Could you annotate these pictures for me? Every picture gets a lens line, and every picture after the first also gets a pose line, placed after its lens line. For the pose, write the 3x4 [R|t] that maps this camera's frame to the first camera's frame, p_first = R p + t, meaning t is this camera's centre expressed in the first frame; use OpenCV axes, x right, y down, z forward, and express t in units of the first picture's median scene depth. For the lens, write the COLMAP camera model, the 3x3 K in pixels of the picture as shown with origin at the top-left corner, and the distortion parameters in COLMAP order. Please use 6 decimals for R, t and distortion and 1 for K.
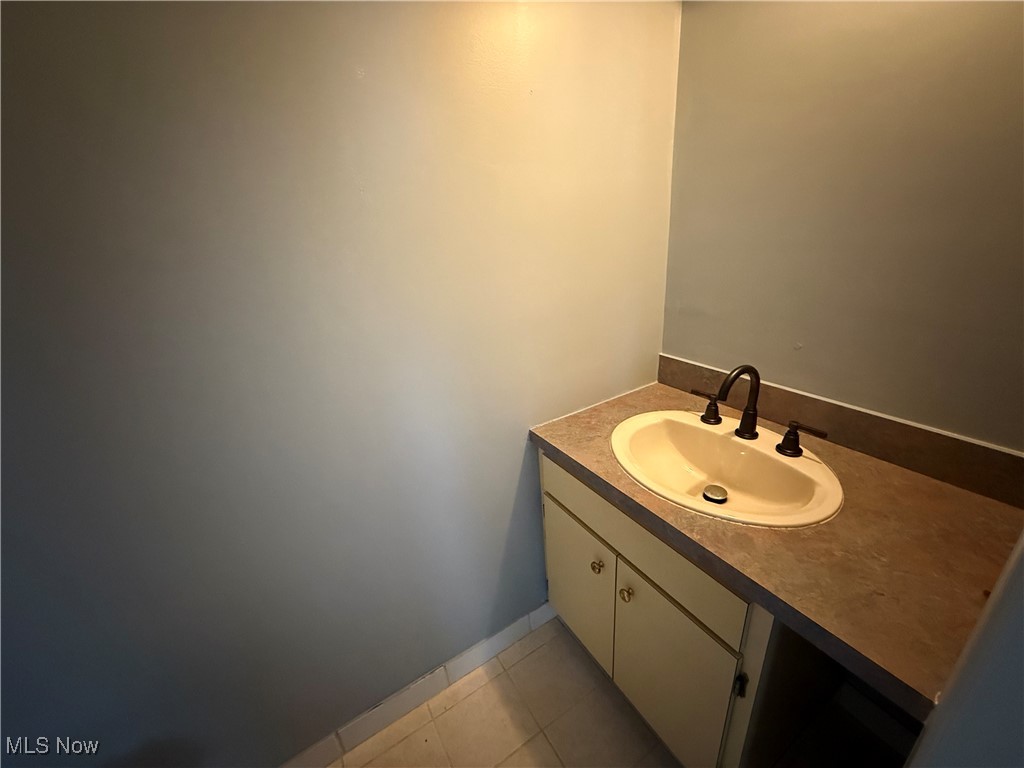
lens RADIAL K [[408.1, 0, 518.0], [0, 408.1, 386.3], [0, 0, 1]] dist [0.002488, -0.000814]
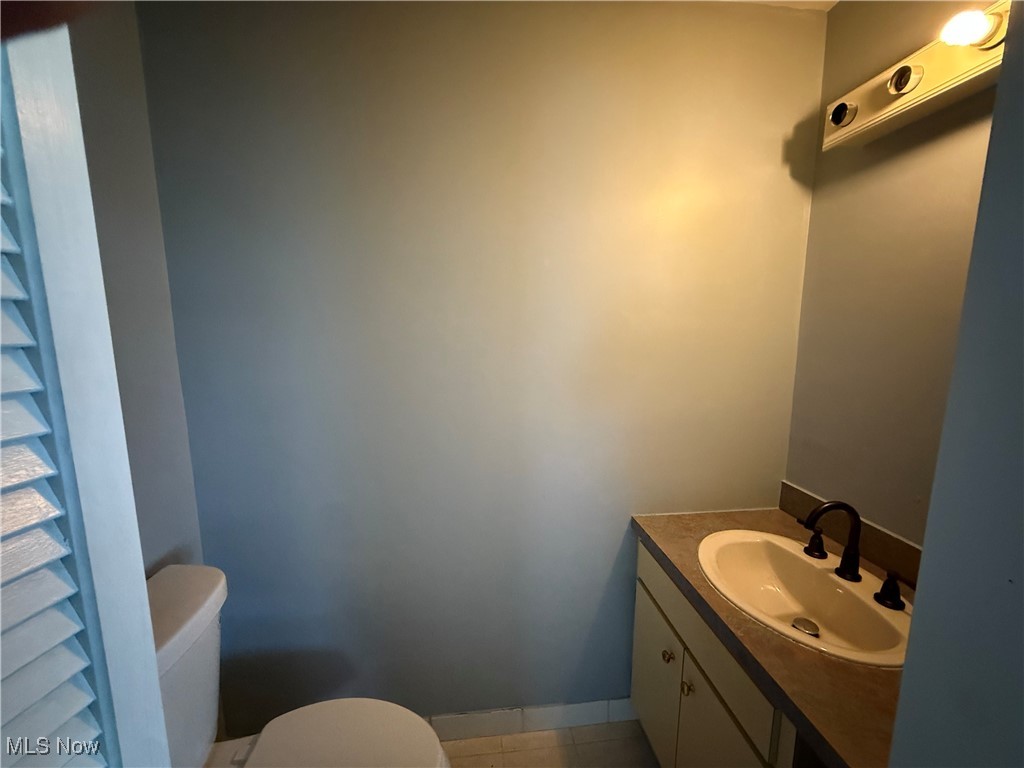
lens RADIAL K [[408.1, 0, 512.3], [0, 408.1, 385.1], [0, 0, 1]] dist [0.002488, -0.000814]
pose [[0.896257, 0.132161, -0.423388, 0.176835], [-0.227153, 0.956657, -0.182233, 0.039816], [0.380953, 0.259502, 0.887431, -0.286690]]
